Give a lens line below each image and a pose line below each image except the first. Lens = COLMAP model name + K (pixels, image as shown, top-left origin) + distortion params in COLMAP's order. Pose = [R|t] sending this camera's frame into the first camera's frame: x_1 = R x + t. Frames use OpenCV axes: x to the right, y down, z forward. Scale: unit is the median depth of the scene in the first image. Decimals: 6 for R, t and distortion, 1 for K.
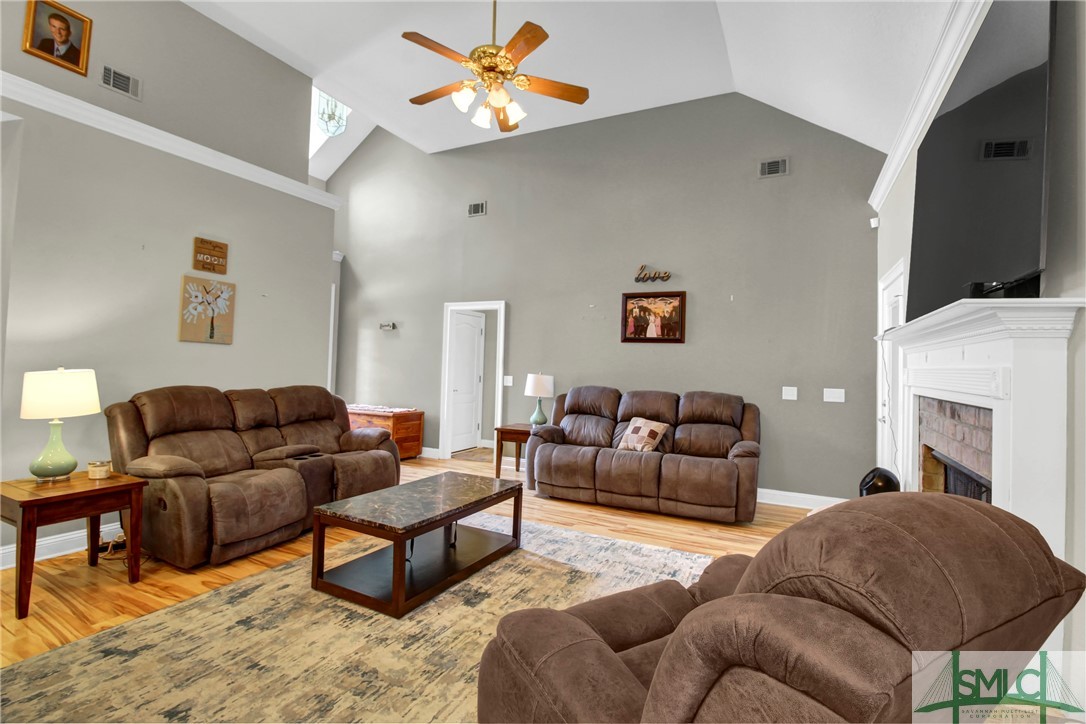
lens RADIAL K [[507.2, 0, 537.4], [0, 507.2, 347.3], [0, 0, 1]] dist [0.000496, -0.014010]
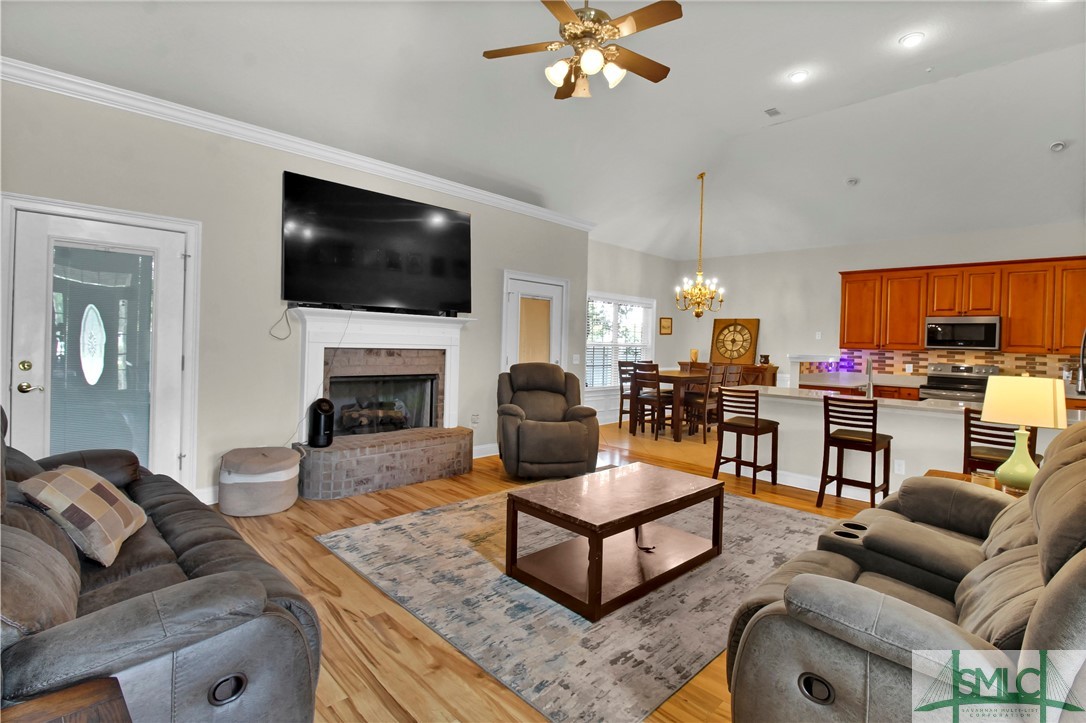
lens RADIAL K [[507.2, 0, 537.4], [0, 507.2, 346.8], [0, 0, 1]] dist [0.000496, -0.014010]
pose [[-0.946021, -0.058886, 0.318711, -0.324851], [-0.067349, 0.997608, -0.015590, 0.054606], [-0.317030, -0.036213, -0.947724, 1.830878]]
